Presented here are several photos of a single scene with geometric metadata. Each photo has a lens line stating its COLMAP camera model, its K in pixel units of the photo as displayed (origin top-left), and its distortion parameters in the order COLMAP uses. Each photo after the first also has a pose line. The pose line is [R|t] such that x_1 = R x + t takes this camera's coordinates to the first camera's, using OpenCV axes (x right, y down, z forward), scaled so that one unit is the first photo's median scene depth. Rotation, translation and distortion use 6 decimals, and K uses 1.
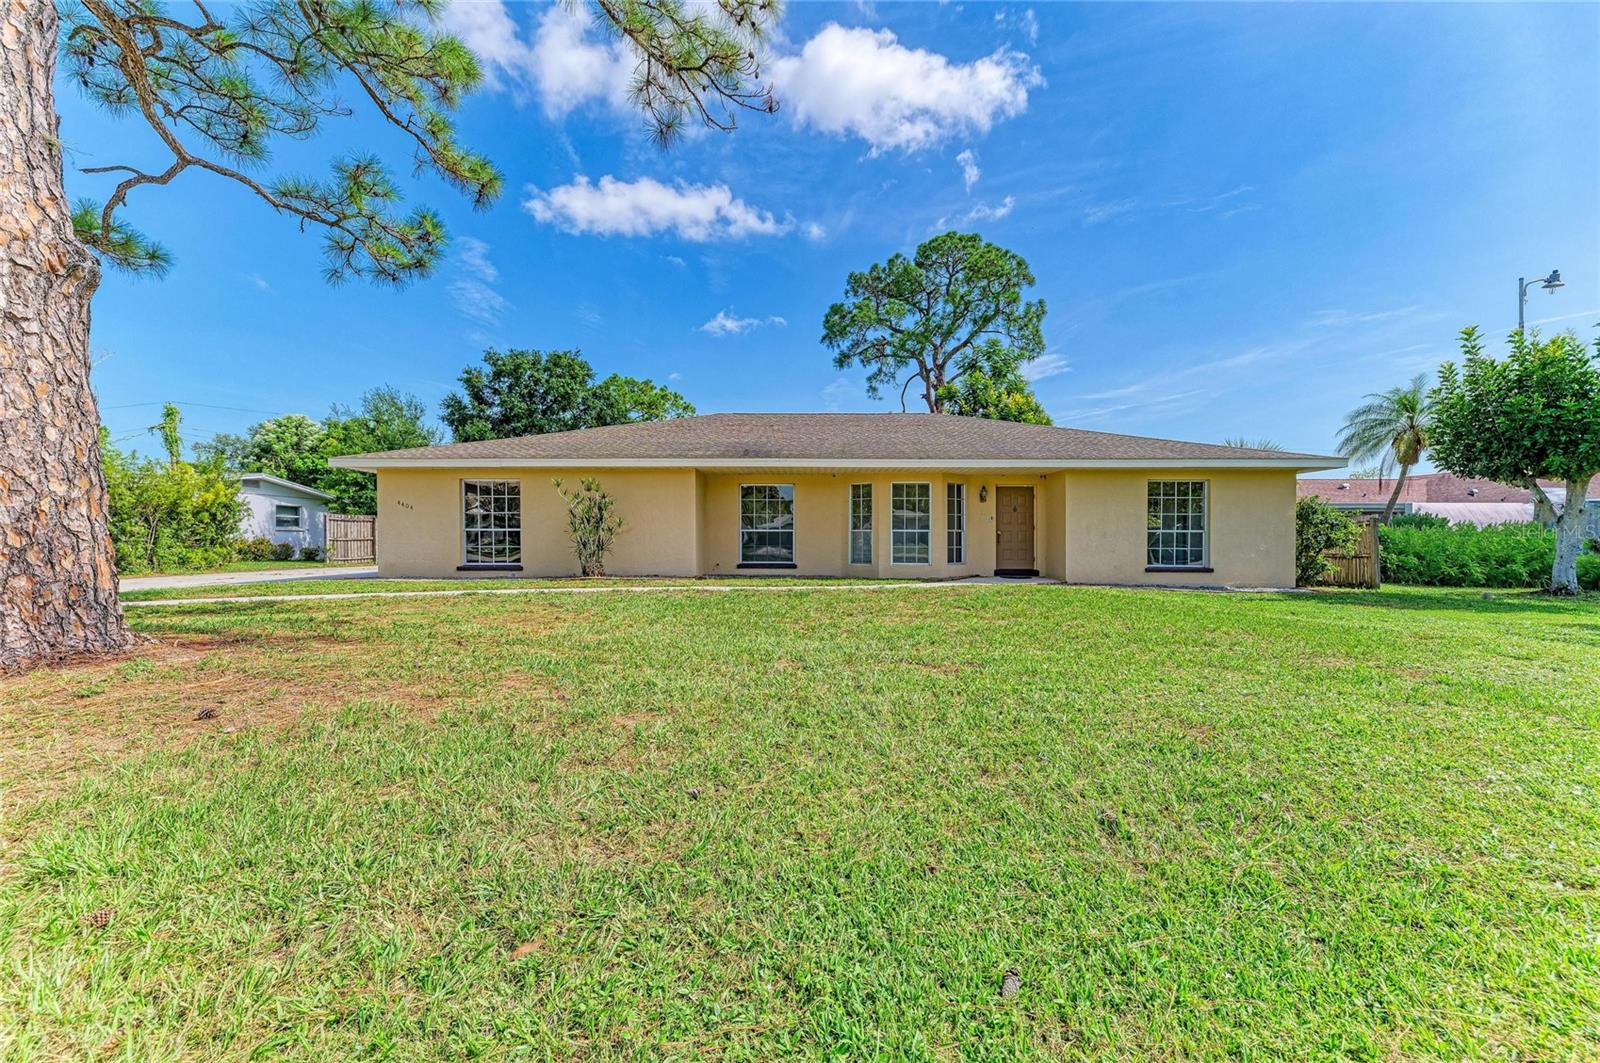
lens RADIAL K [[625.7, 0, 803.5], [0, 625.7, 546.5], [0, 0, 1]] dist [0.001935, -0.000057]
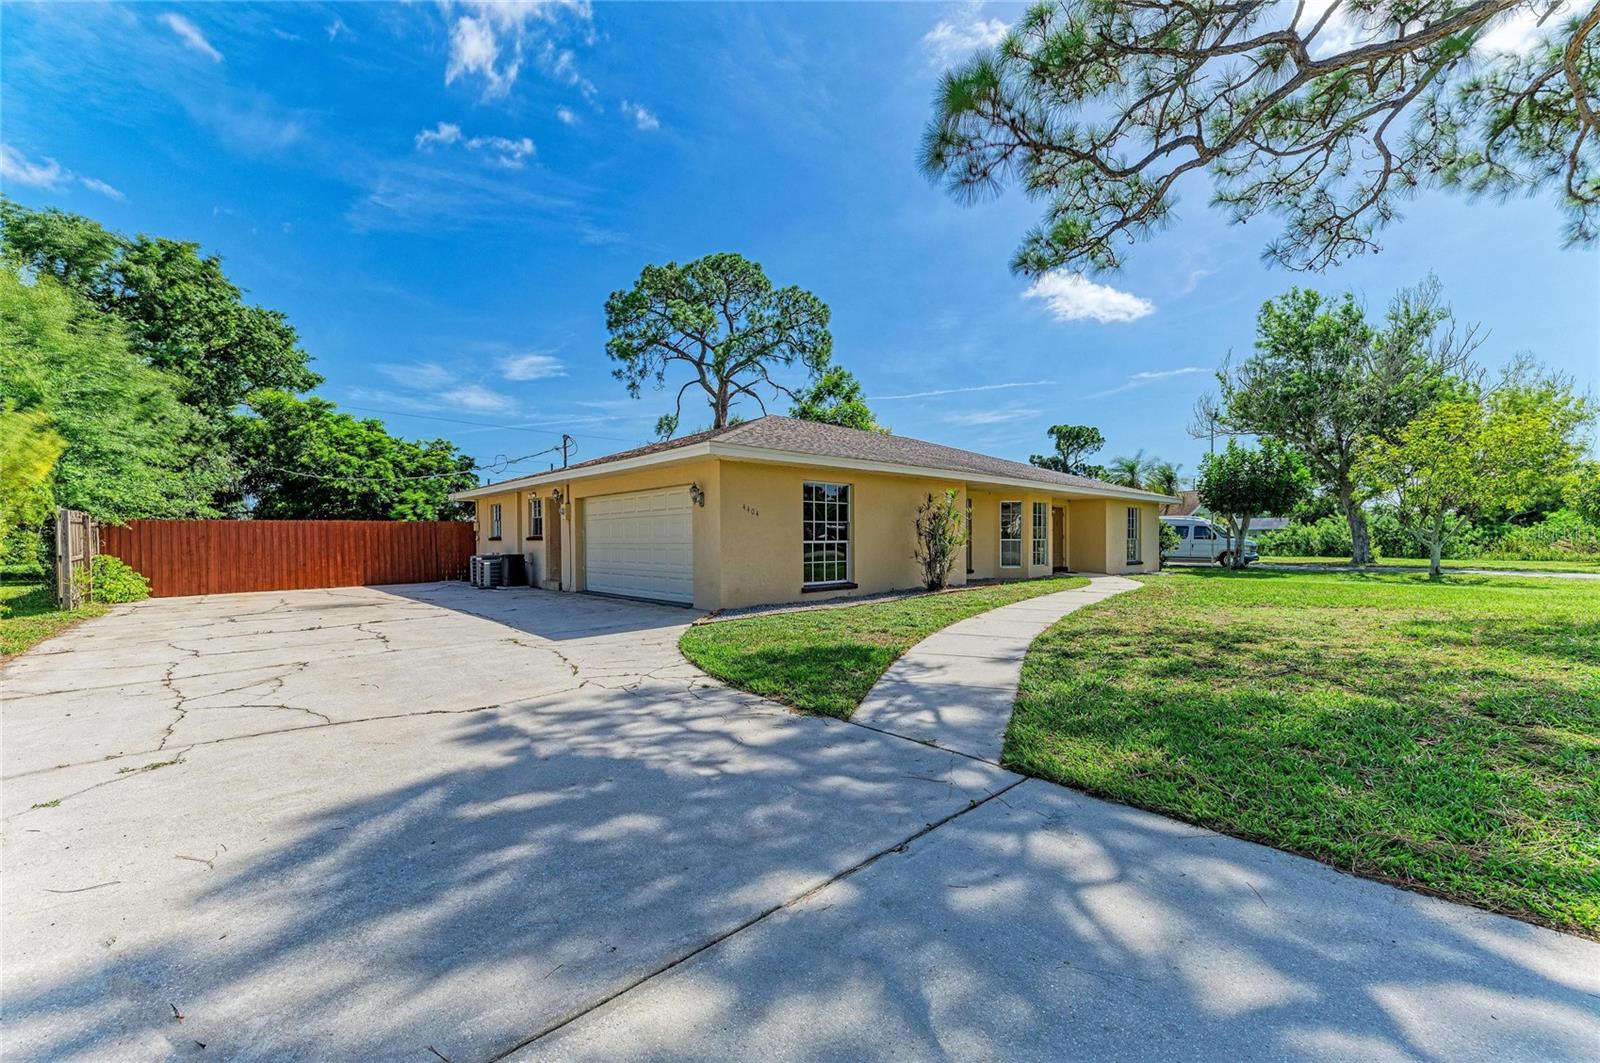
lens RADIAL K [[625.7, 0, 794.3], [0, 625.7, 524.0], [0, 0, 1]] dist [0.001935, -0.000057]
pose [[0.714736, 0.010475, 0.699316, -1.051427], [0.014962, 0.999430, -0.030262, -0.024927], [-0.699234, 0.032093, 0.714172, 0.416035]]
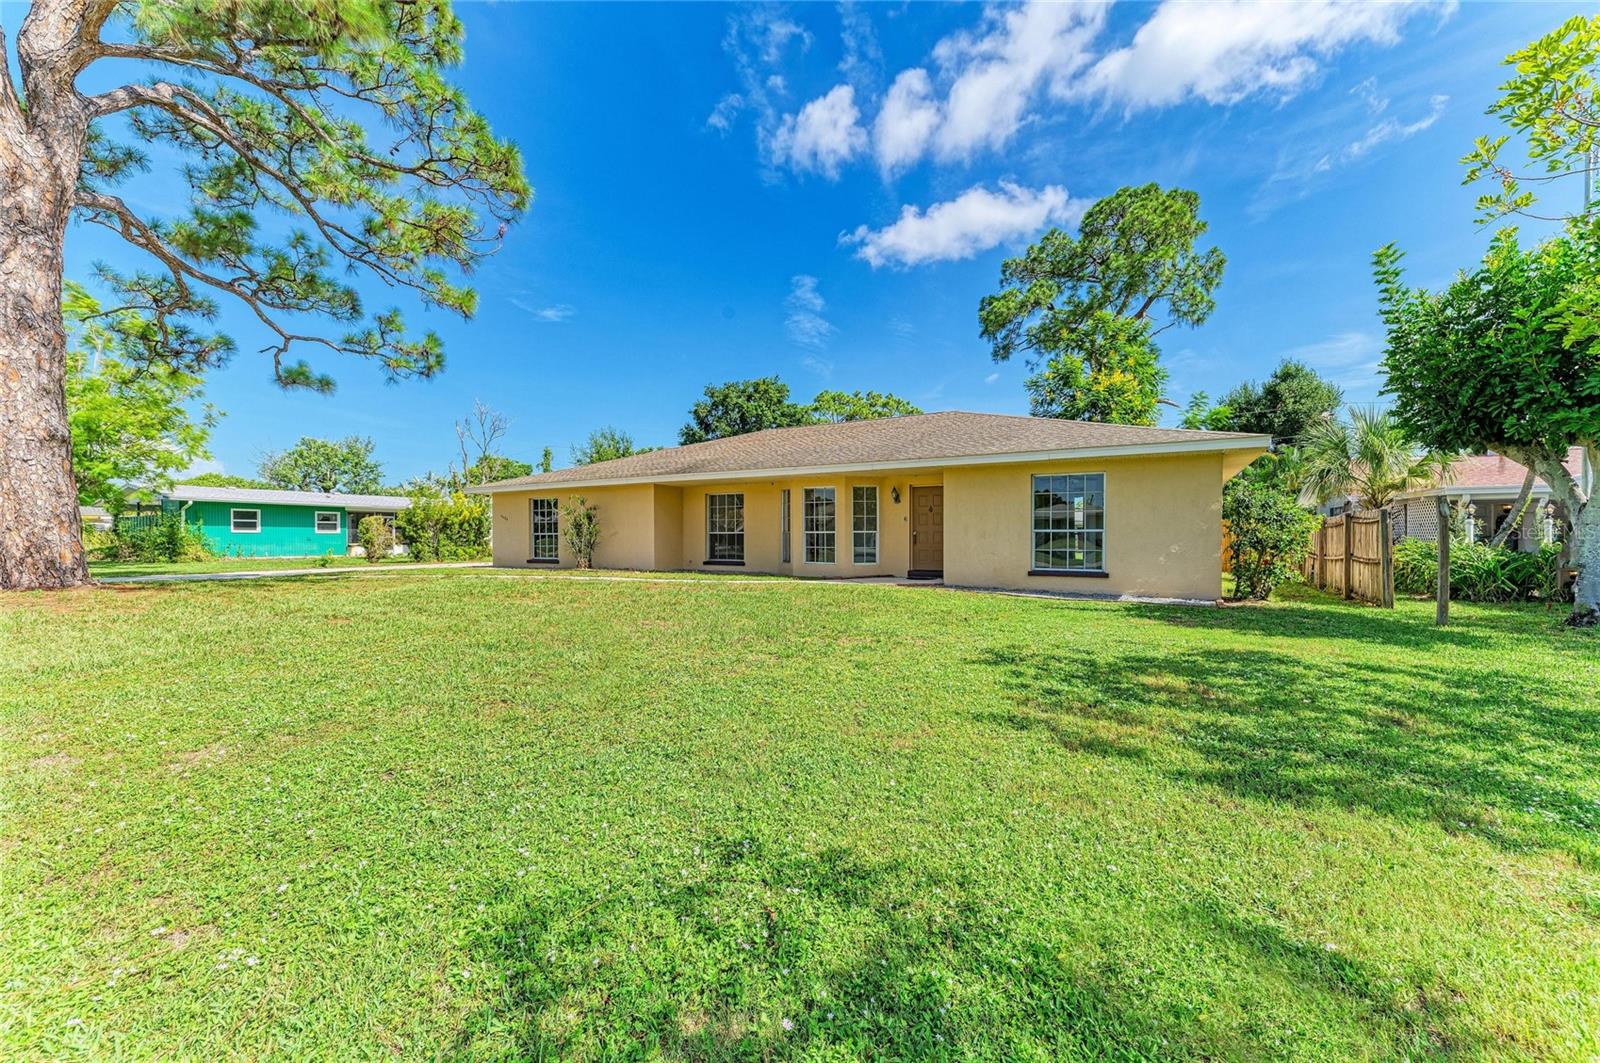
lens RADIAL K [[625.7, 0, 809.4], [0, 625.7, 538.7], [0, 0, 1]] dist [0.001935, -0.000057]
pose [[0.884850, -0.003521, -0.465862, 0.628327], [-0.002155, 0.999930, -0.011651, -0.001409], [0.465871, 0.011313, 0.884781, 0.042251]]
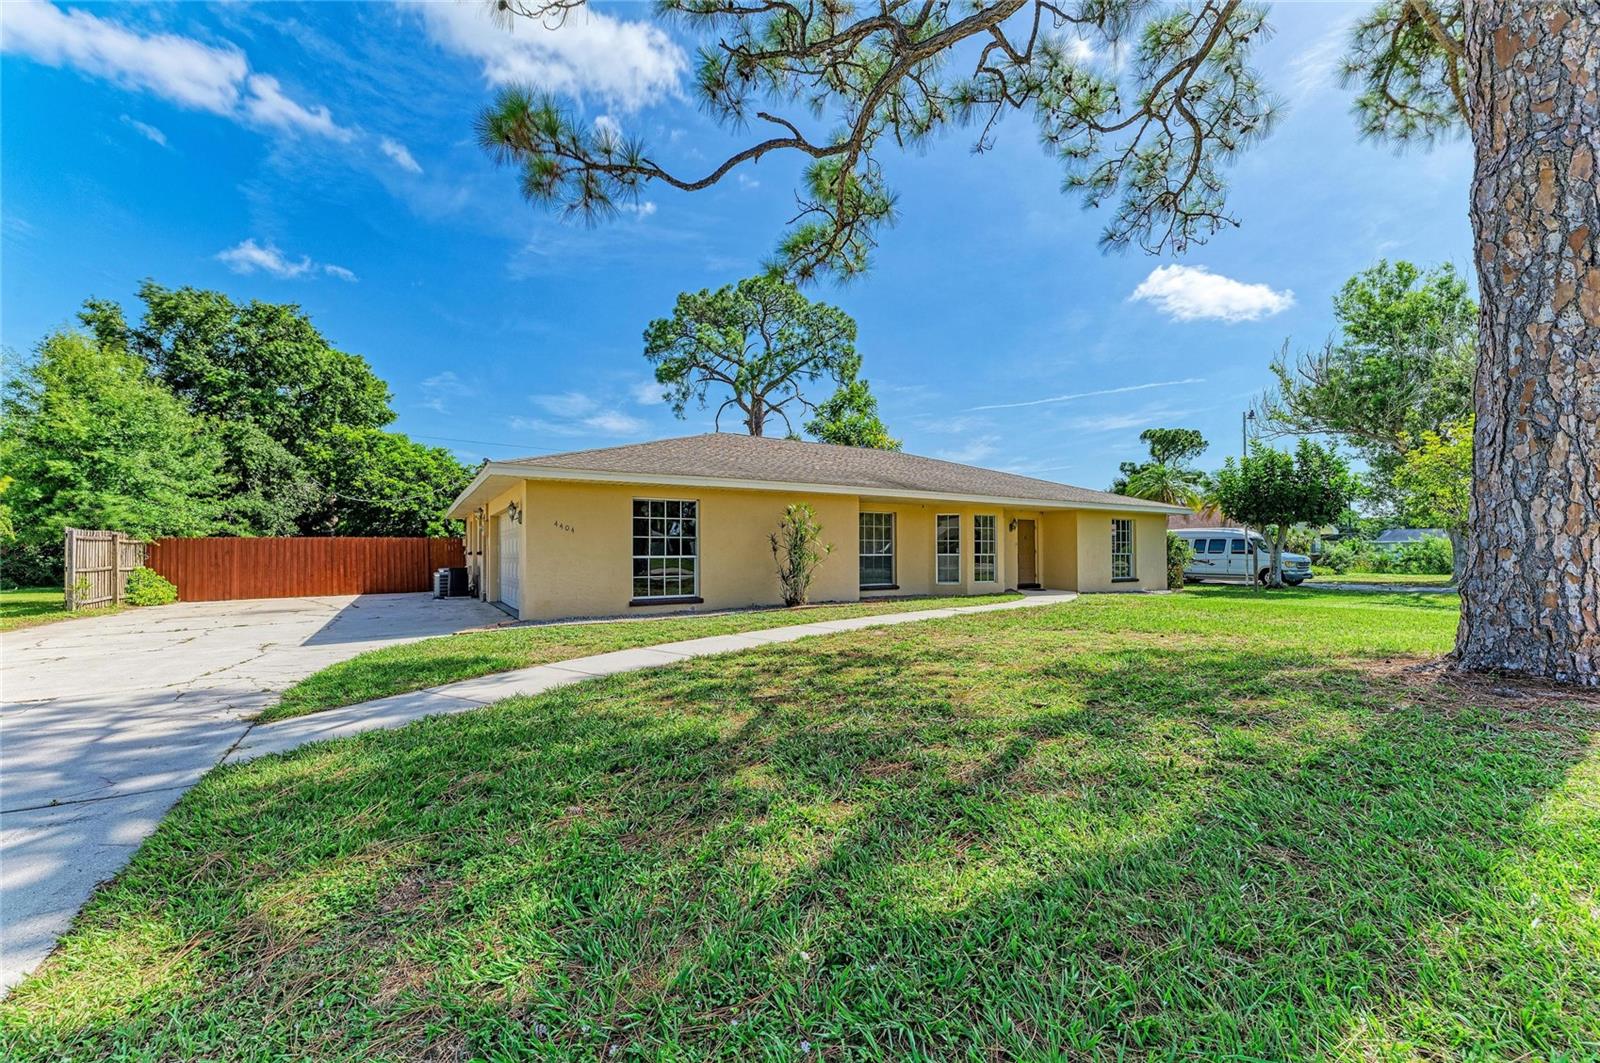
lens RADIAL K [[625.7, 0, 804.6], [0, 625.7, 527.2], [0, 0, 1]] dist [0.001935, -0.000057]
pose [[0.833392, 0.016820, 0.552426, -0.764474], [0.012940, 0.998669, -0.049927, -0.020967], [-0.552531, 0.048757, 0.832065, 0.171899]]
